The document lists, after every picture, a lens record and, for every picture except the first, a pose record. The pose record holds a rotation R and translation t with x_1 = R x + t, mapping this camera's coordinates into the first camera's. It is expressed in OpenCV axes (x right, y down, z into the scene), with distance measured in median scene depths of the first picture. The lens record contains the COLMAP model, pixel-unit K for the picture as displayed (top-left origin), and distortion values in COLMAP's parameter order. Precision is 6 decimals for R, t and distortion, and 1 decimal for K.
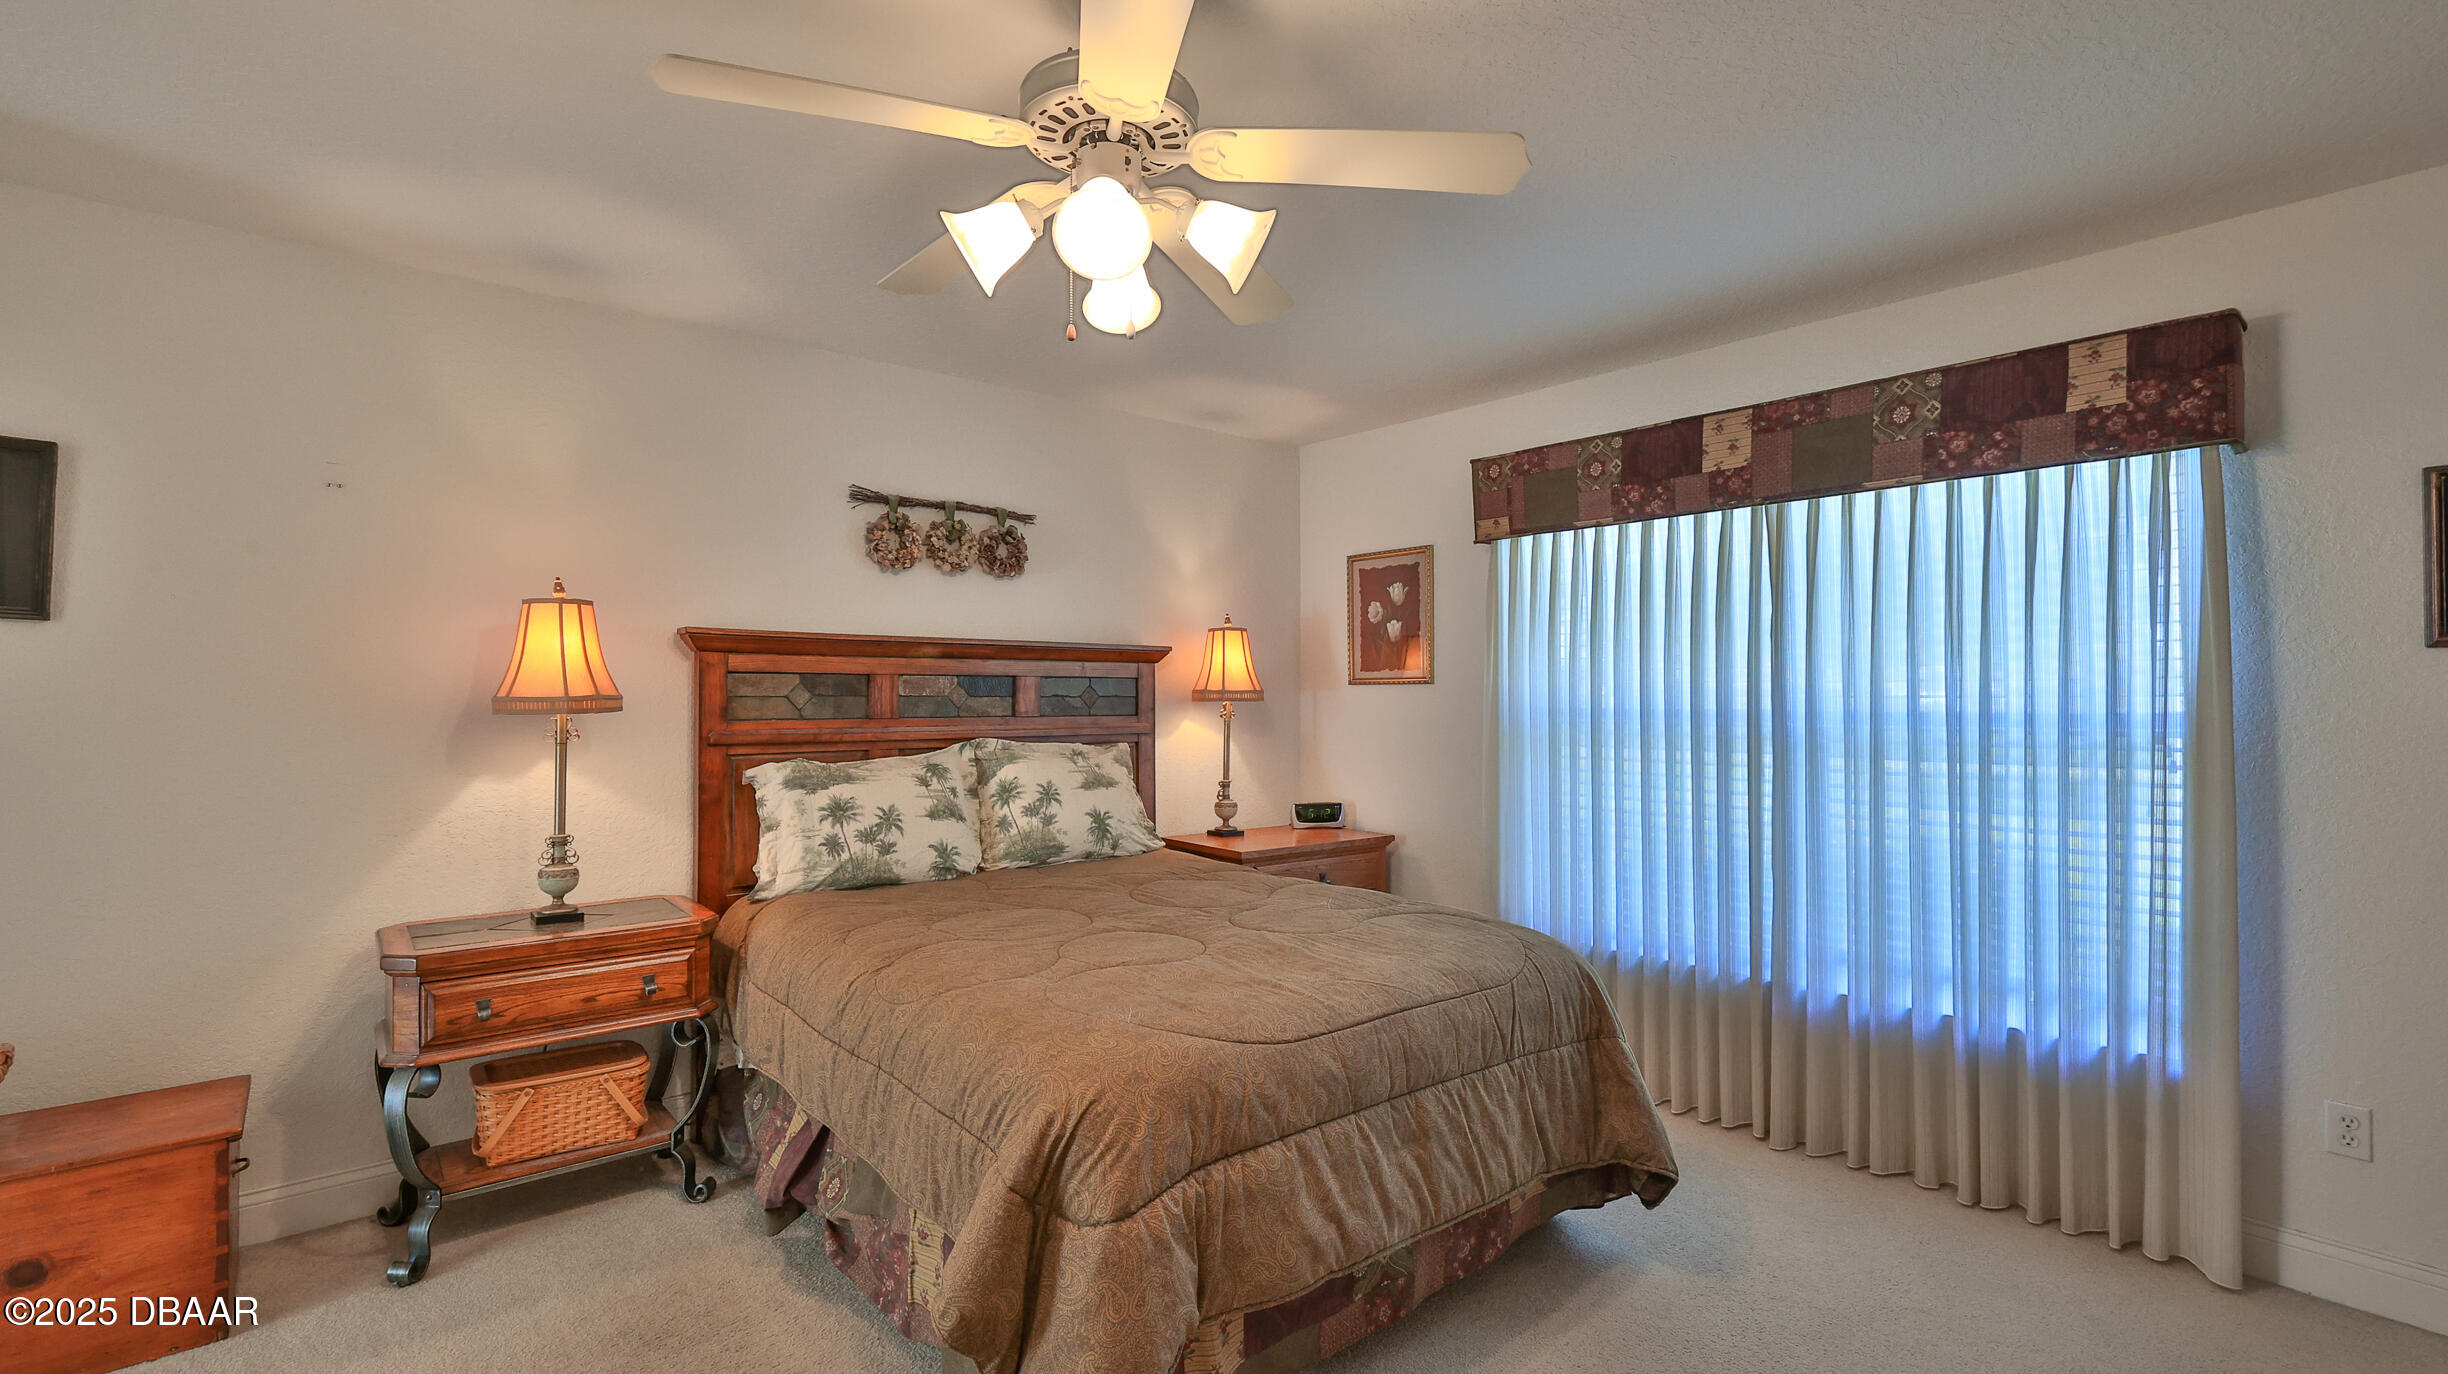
lens RADIAL K [[1081.2, 0, 1213.5], [0, 1081.2, 692.6], [0, 0, 1]] dist [0.000345, -0.000106]
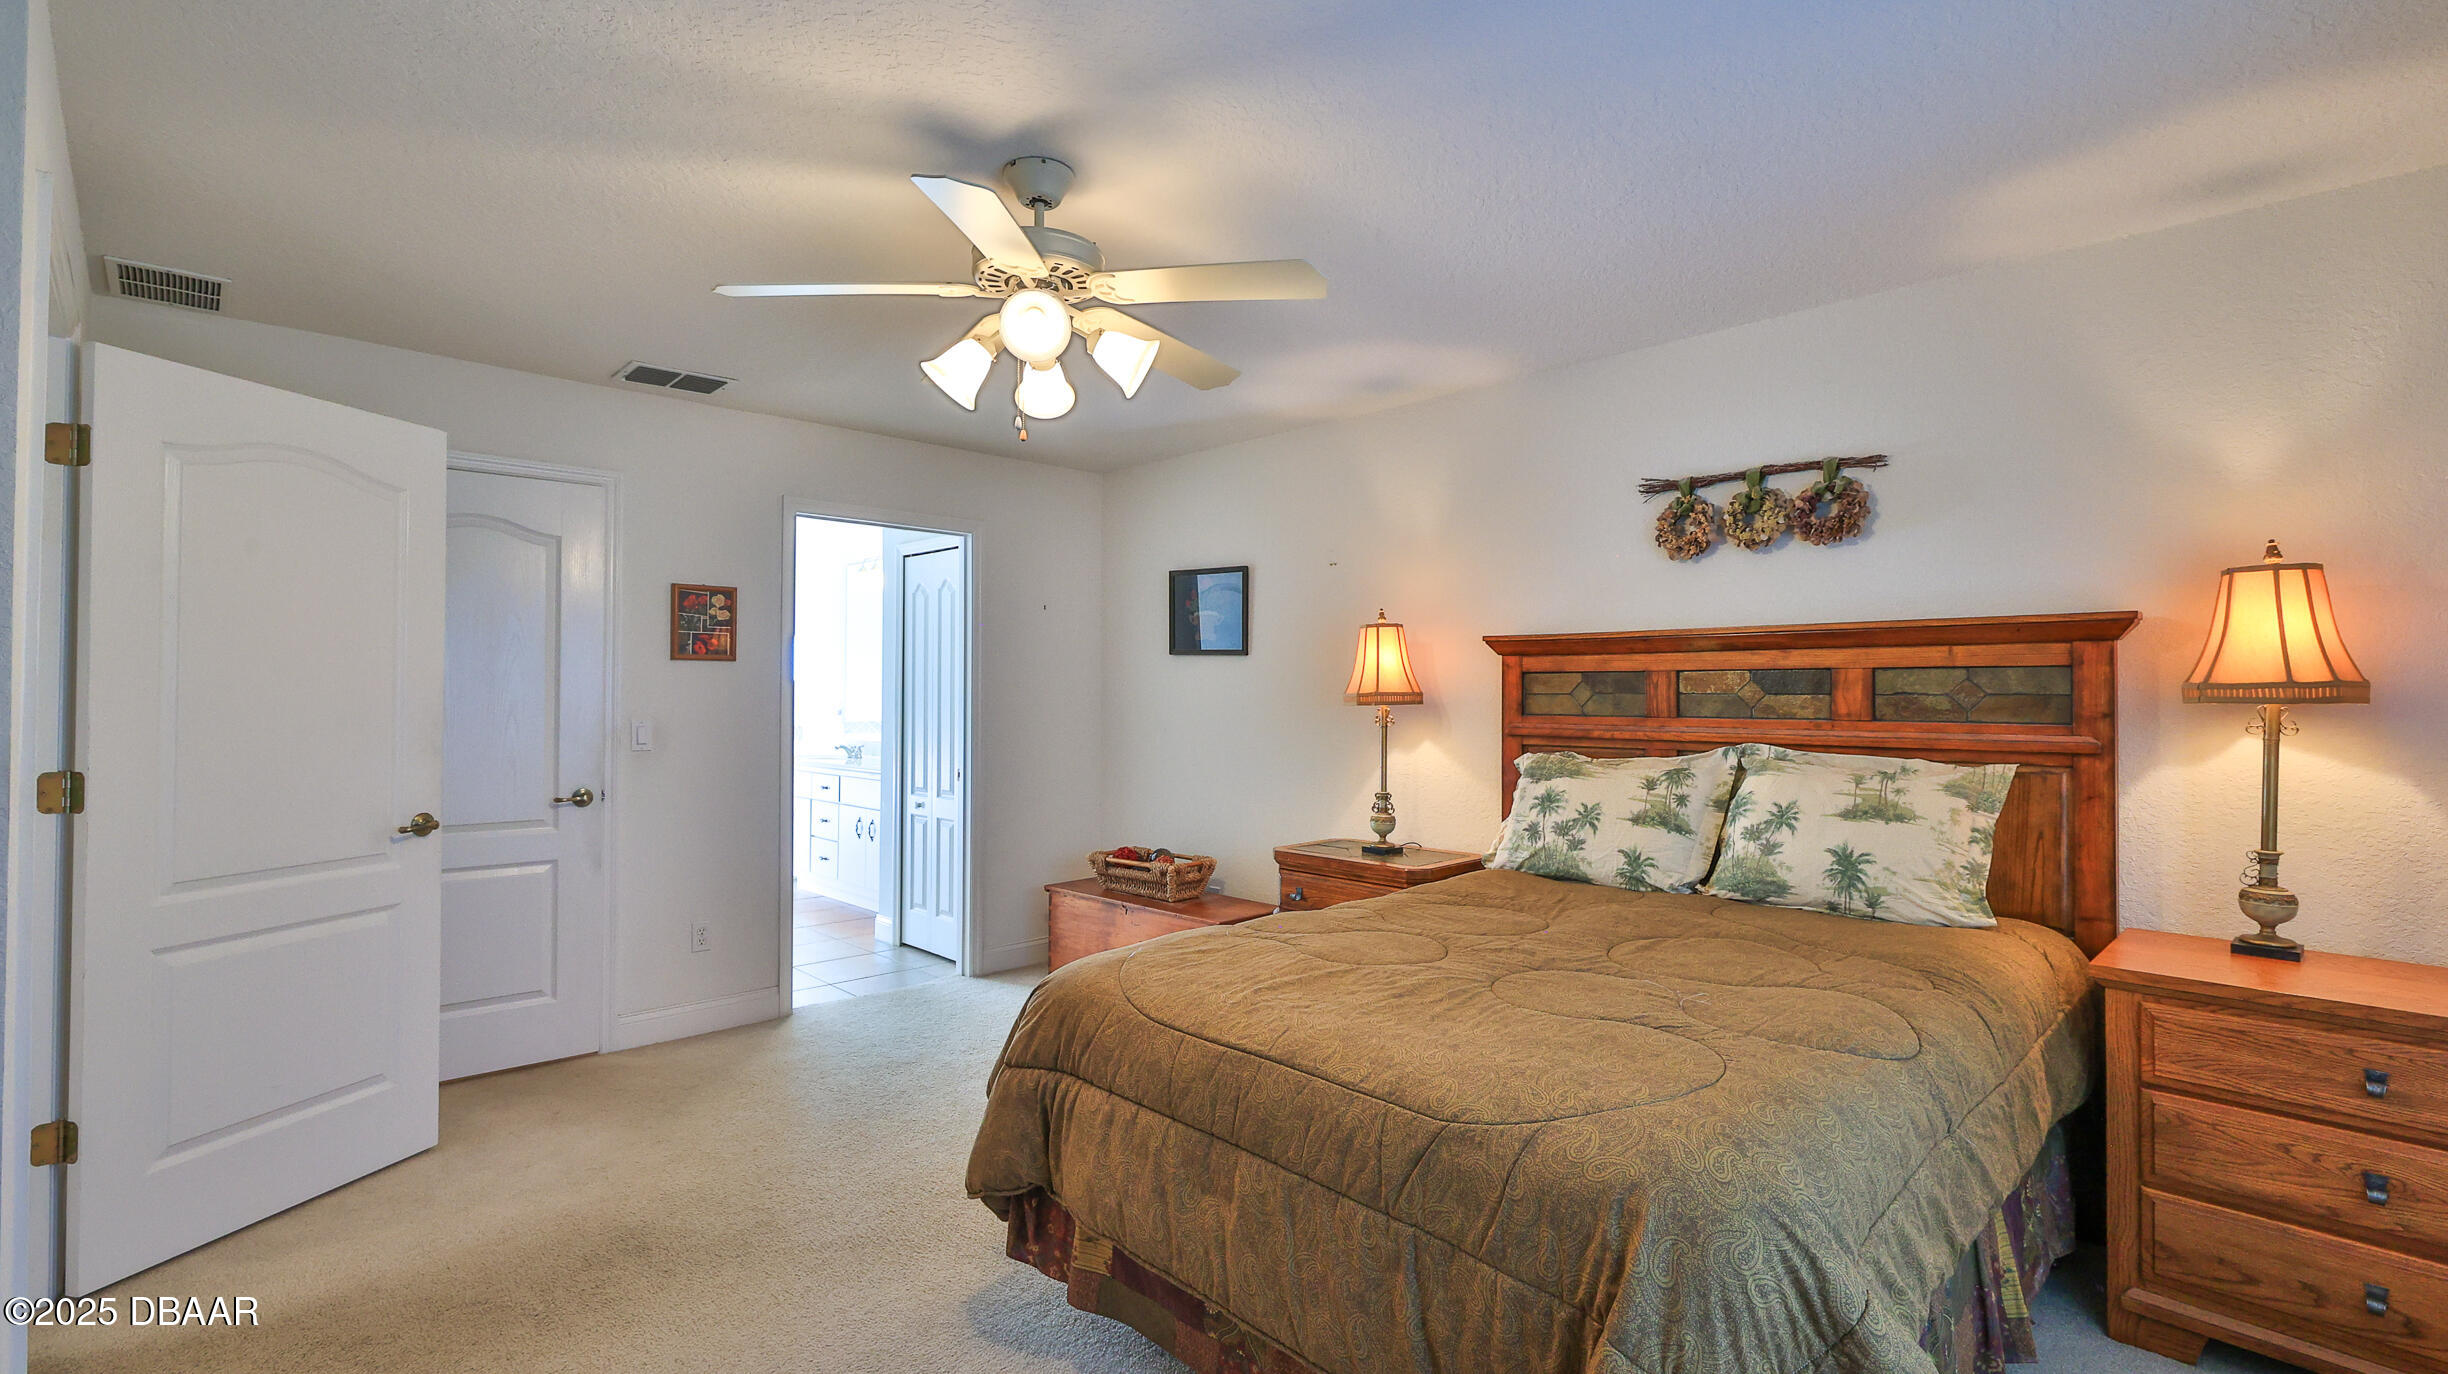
lens RADIAL K [[1081.2, 0, 1212.1], [0, 1081.2, 692.7], [0, 0, 1]] dist [0.000345, -0.000106]
pose [[0.081412, 0.005818, -0.996664, 0.617052], [0.007919, 0.999948, 0.006484, -0.006624], [0.996649, -0.008421, 0.081361, 0.526185]]
